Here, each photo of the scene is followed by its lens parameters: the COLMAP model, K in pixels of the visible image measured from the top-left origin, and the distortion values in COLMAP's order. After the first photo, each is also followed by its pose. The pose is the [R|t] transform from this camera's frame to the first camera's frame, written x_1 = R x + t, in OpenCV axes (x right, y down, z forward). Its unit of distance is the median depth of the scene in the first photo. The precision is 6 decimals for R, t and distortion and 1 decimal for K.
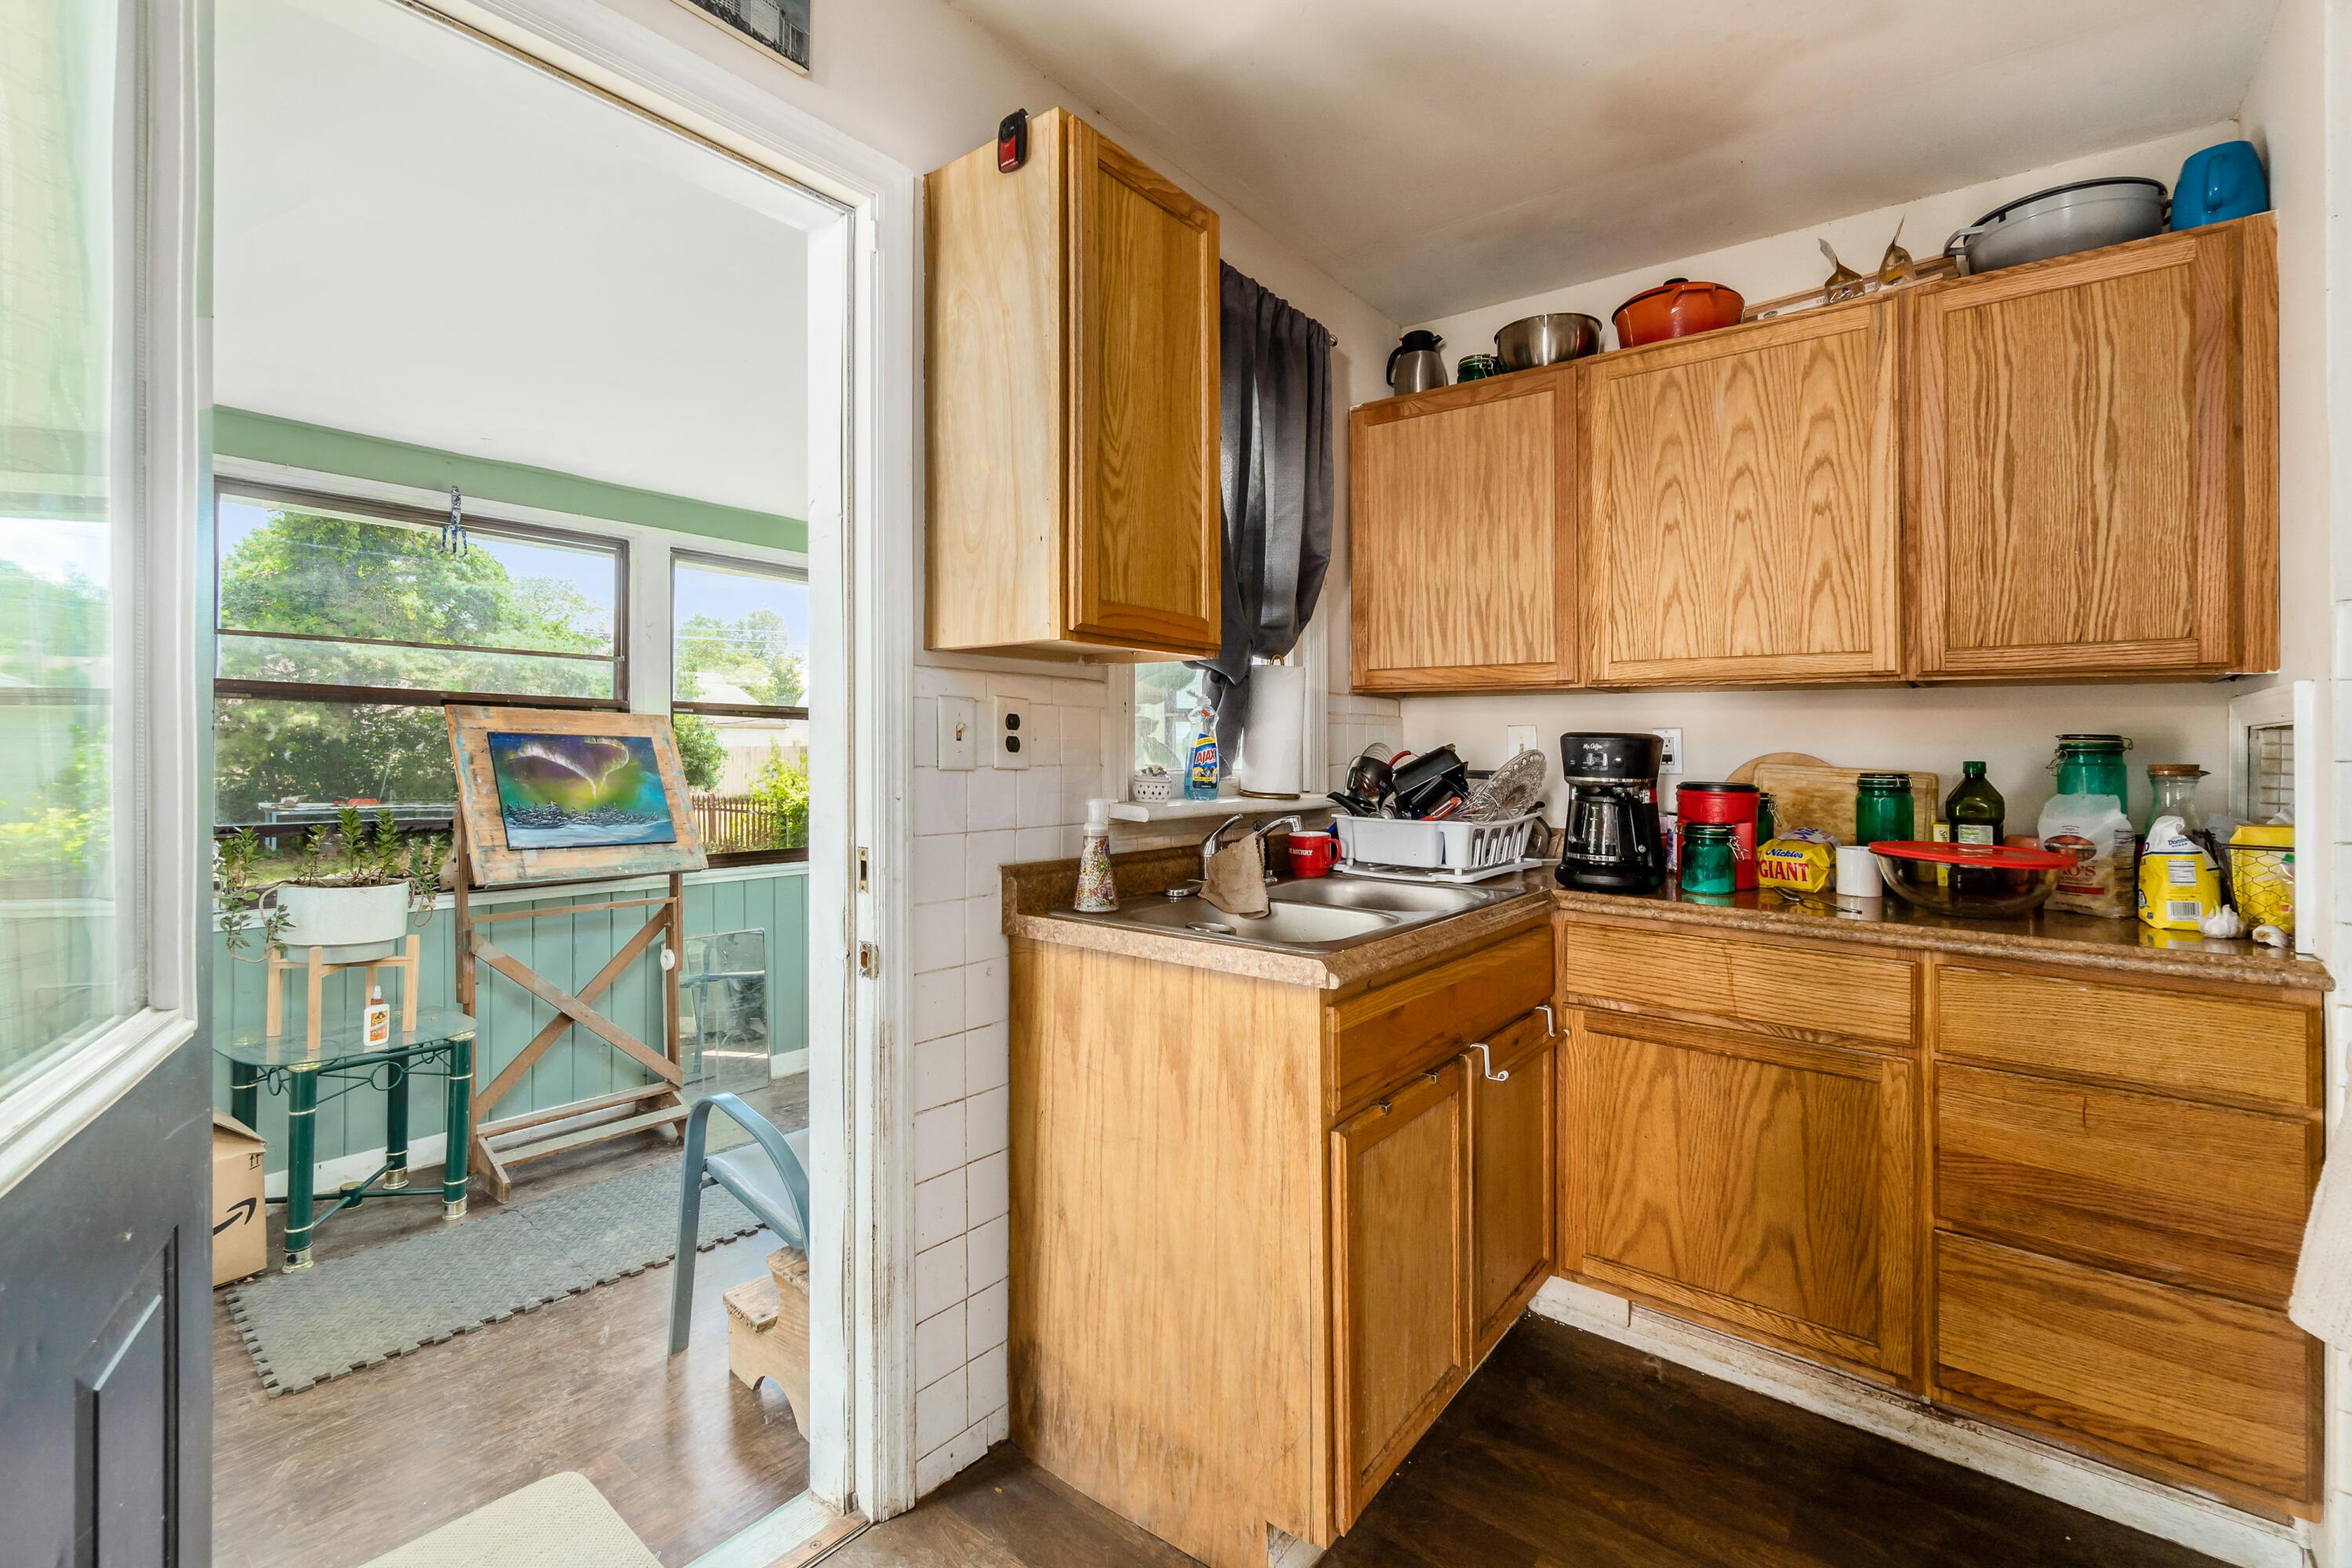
lens RADIAL K [[1044.0, 0, 1184.1], [0, 1044.0, 763.8], [0, 0, 1]] dist [0.000239, 0.000758]
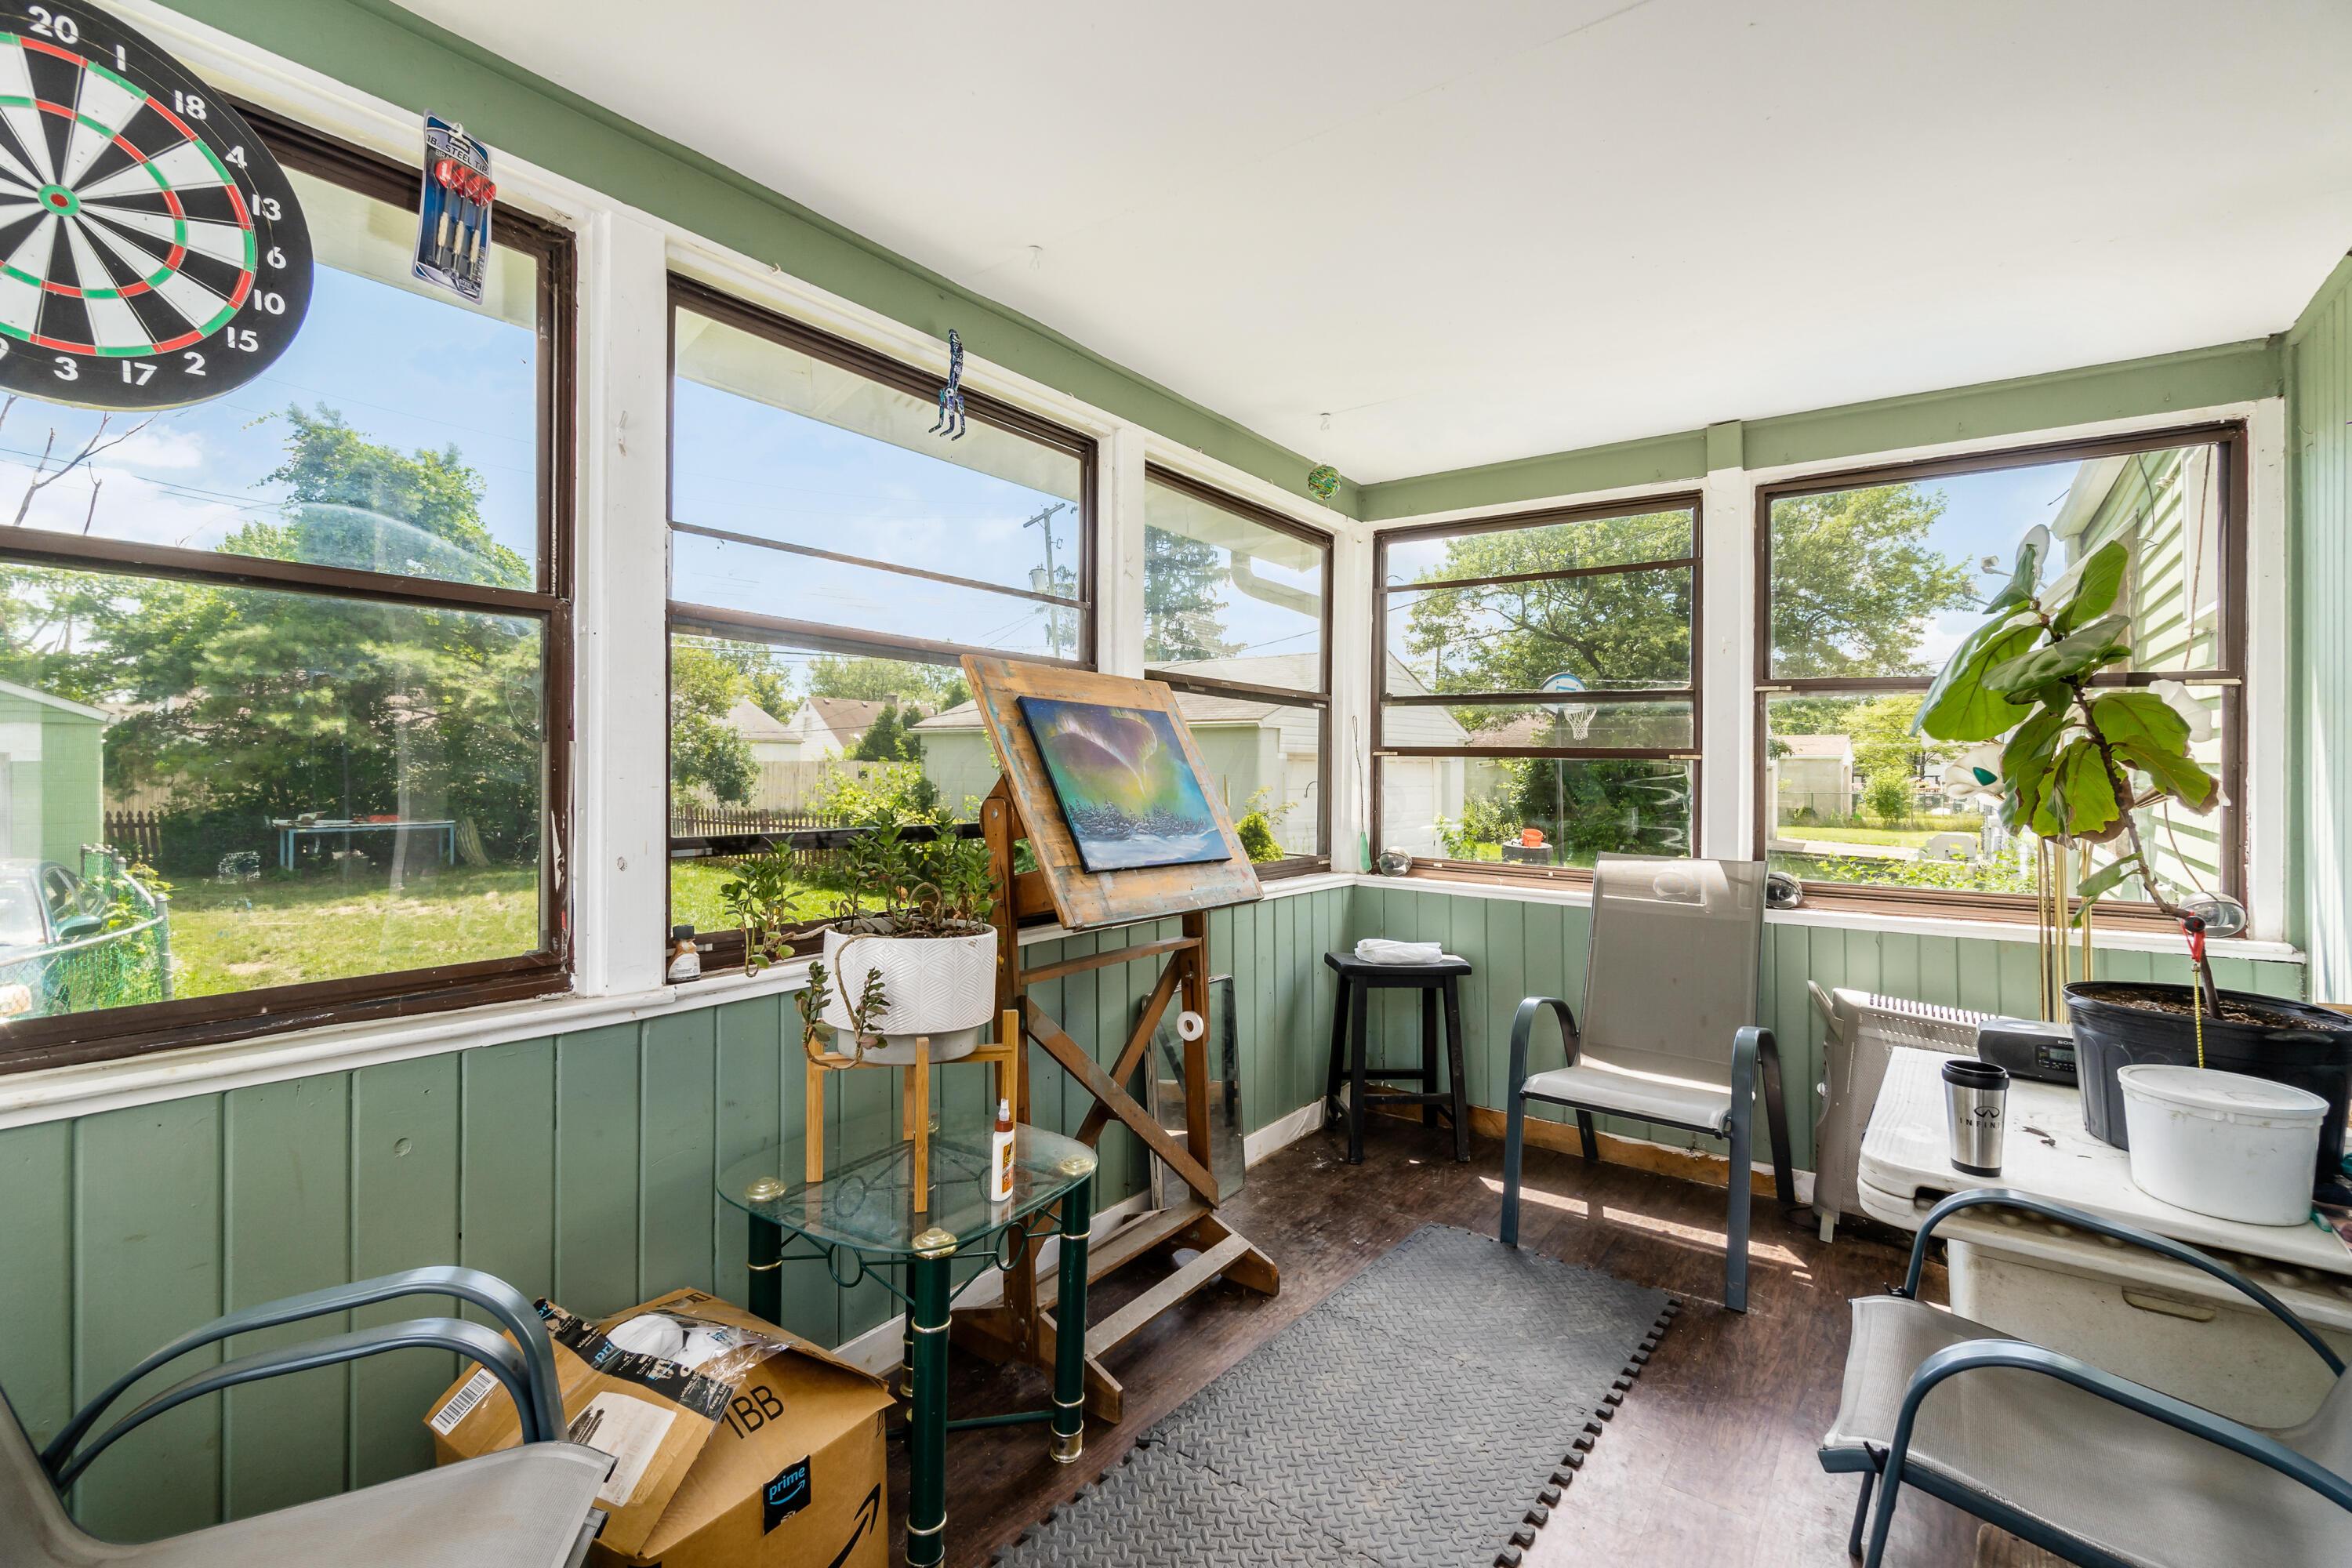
lens RADIAL K [[1034.9, 0, 1176.0], [0, 1034.9, 784.0], [0, 0, 1]] dist [-0.002159, -0.000049]
pose [[0.999698, -0.000525, 0.024559, -0.209324], [0.000494, 0.999999, 0.001268, 0.008952], [-0.024560, -0.001255, 0.999698, 0.121844]]
